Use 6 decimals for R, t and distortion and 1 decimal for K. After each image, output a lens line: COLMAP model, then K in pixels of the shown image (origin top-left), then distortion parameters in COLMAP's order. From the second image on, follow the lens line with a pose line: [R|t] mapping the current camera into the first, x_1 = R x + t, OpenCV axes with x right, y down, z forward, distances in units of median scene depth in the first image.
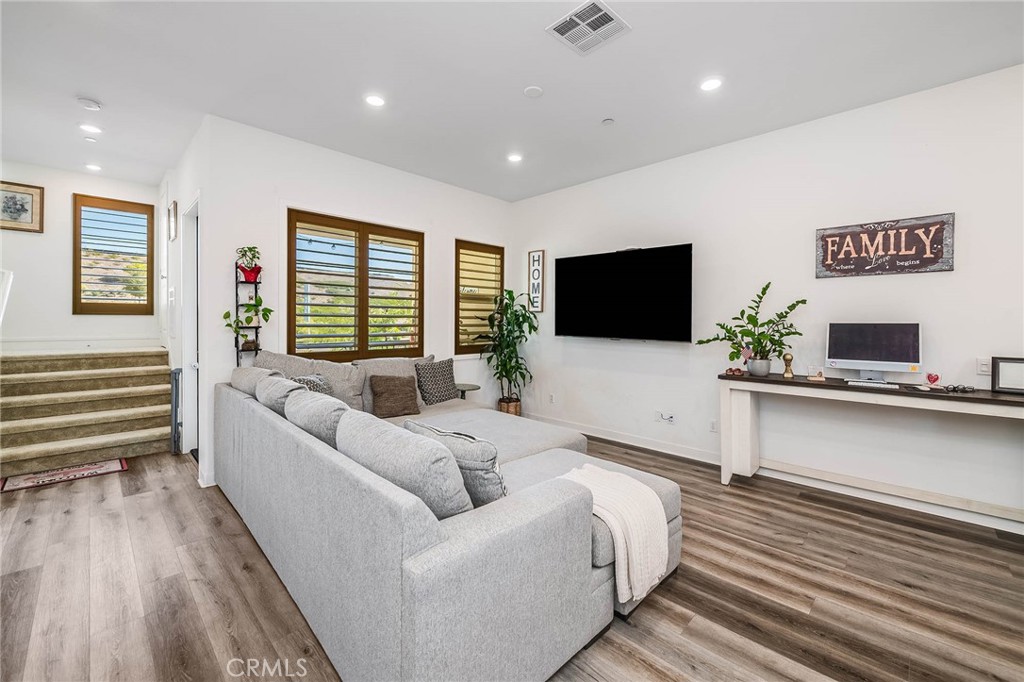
lens RADIAL K [[405.5, 0, 514.3], [0, 405.5, 320.5], [0, 0, 1]] dist [-0.014520, -0.001011]
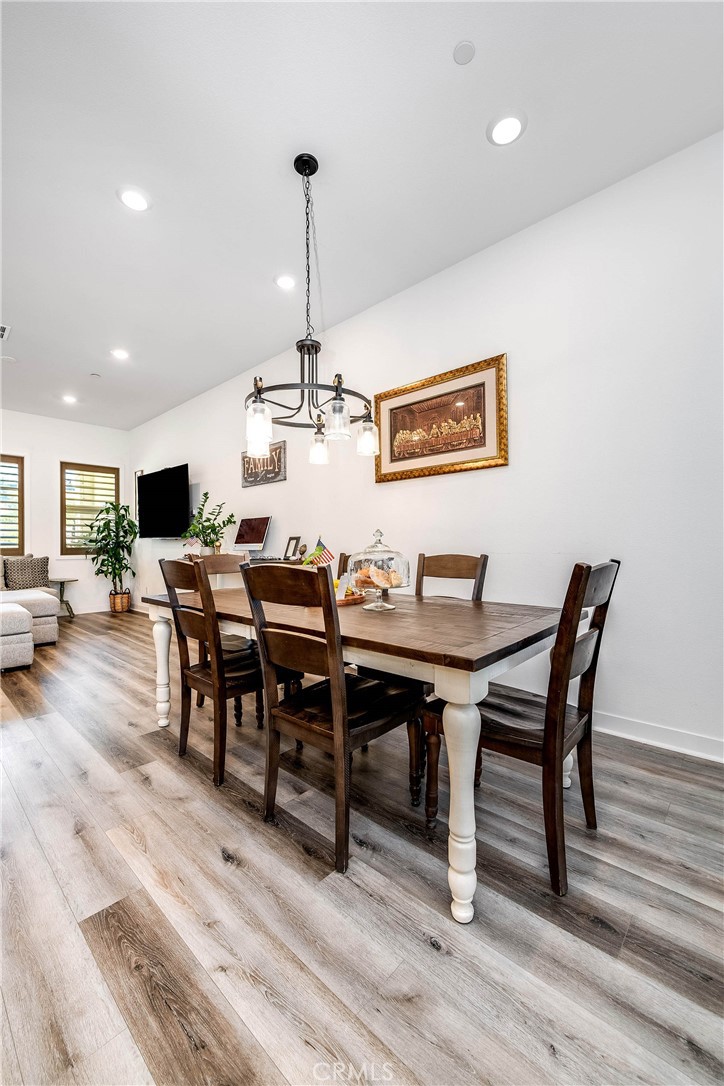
lens RADIAL K [[430.1, 0, 358.4], [0, 430.1, 547.3], [0, 0, 1]] dist [-0.014520, -0.001011]
pose [[0.999689, -0.008693, 0.023378, 0.882512], [0.008645, 0.999960, 0.002129, 0.079014], [-0.023396, -0.001926, 0.999724, -0.383155]]
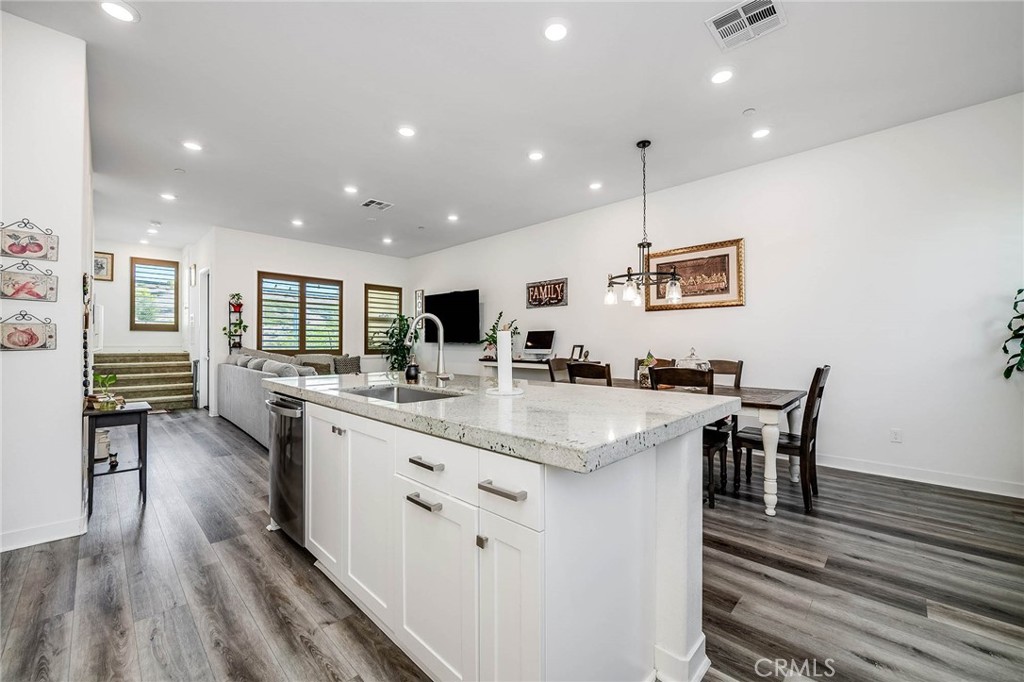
lens RADIAL K [[405.5, 0, 511.7], [0, 405.5, 341.1], [0, 0, 1]] dist [-0.014520, -0.001011]
pose [[0.999993, -0.002727, -0.002714, 0.542321], [0.002706, 0.999967, -0.007622, 0.052143], [0.002735, 0.007614, 0.999967, -0.751243]]
